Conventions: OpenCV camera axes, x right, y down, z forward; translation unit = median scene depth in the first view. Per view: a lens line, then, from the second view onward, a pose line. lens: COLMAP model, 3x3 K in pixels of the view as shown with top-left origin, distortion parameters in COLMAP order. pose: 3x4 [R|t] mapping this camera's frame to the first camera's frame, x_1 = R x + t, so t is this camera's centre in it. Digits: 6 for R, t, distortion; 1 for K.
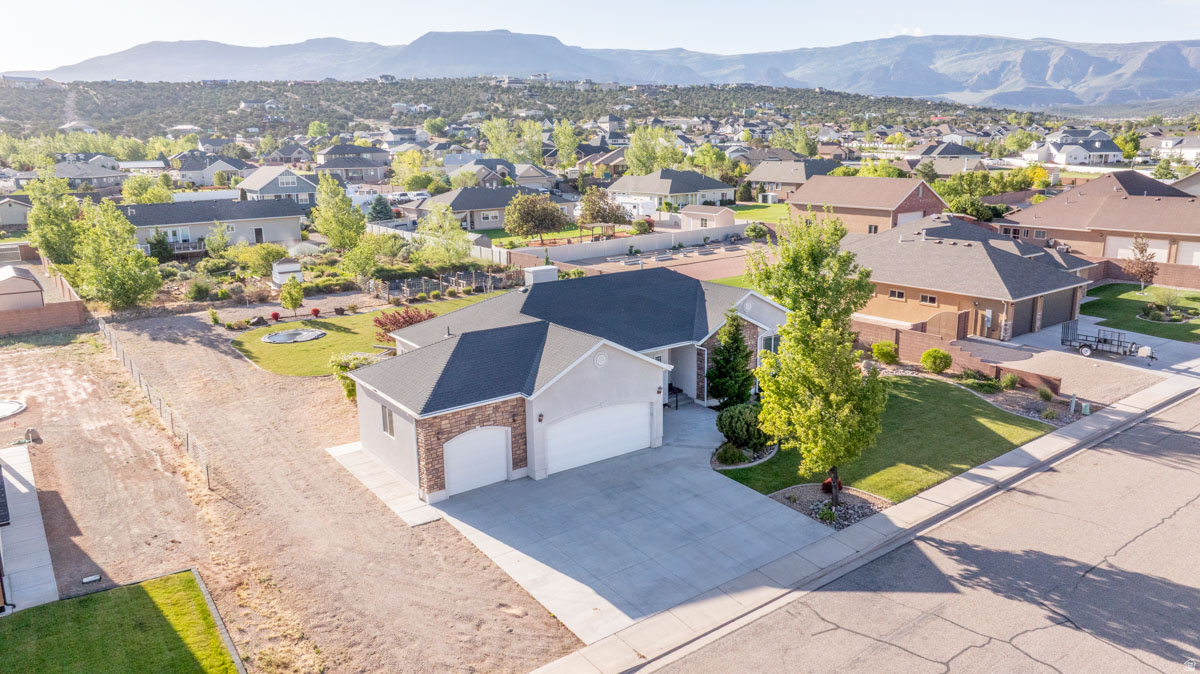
lens RADIAL K [[828.2, 0, 600.0], [0, 828.2, 337.0], [0, 0, 1]] dist [-0.019174, 0.004042]
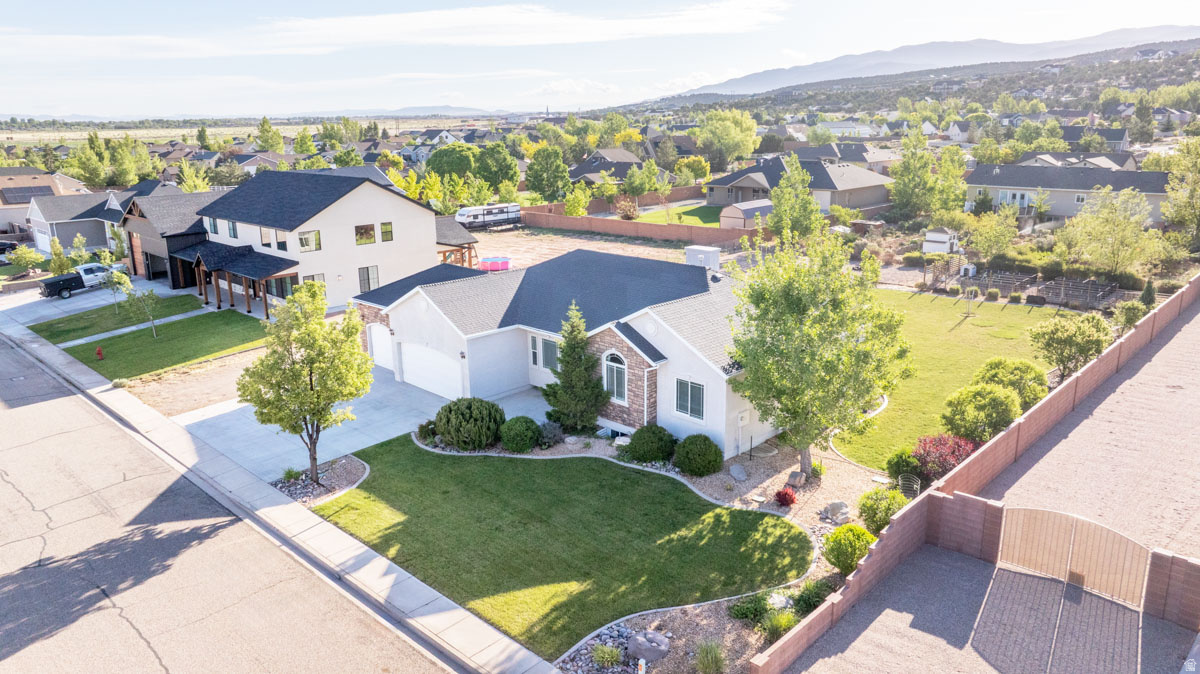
lens RADIAL K [[828.2, 0, 600.0], [0, 828.2, 337.0], [0, 0, 1]] dist [-0.019174, 0.004042]
pose [[0.159032, 0.264397, -0.951211, 0.976121], [-0.215748, 0.949493, 0.227849, -0.207806], [0.963412, 0.168986, 0.208043, 0.854567]]
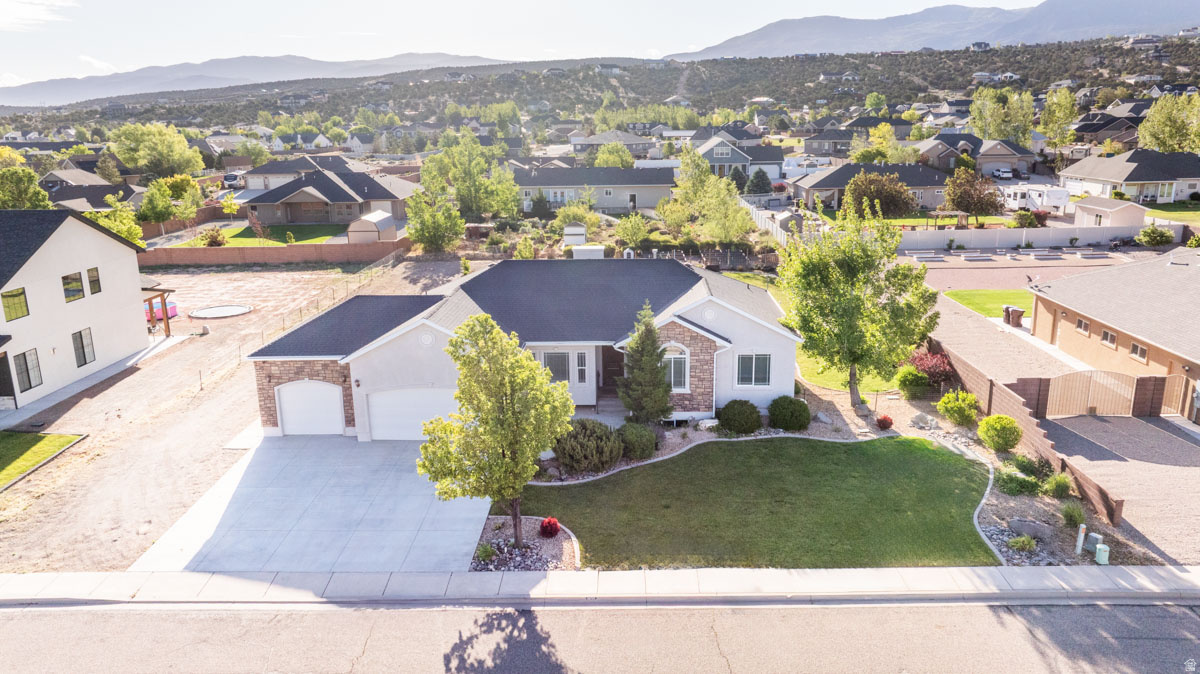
lens RADIAL K [[827.8, 0, 600.0], [0, 827.8, 337.0], [0, 0, 1]] dist [-0.023524, 0.001443]
pose [[0.785444, 0.158447, -0.598308, 0.642795], [-0.138799, 0.987148, 0.079211, -0.069782], [0.603169, 0.020829, 0.797341, 0.286717]]
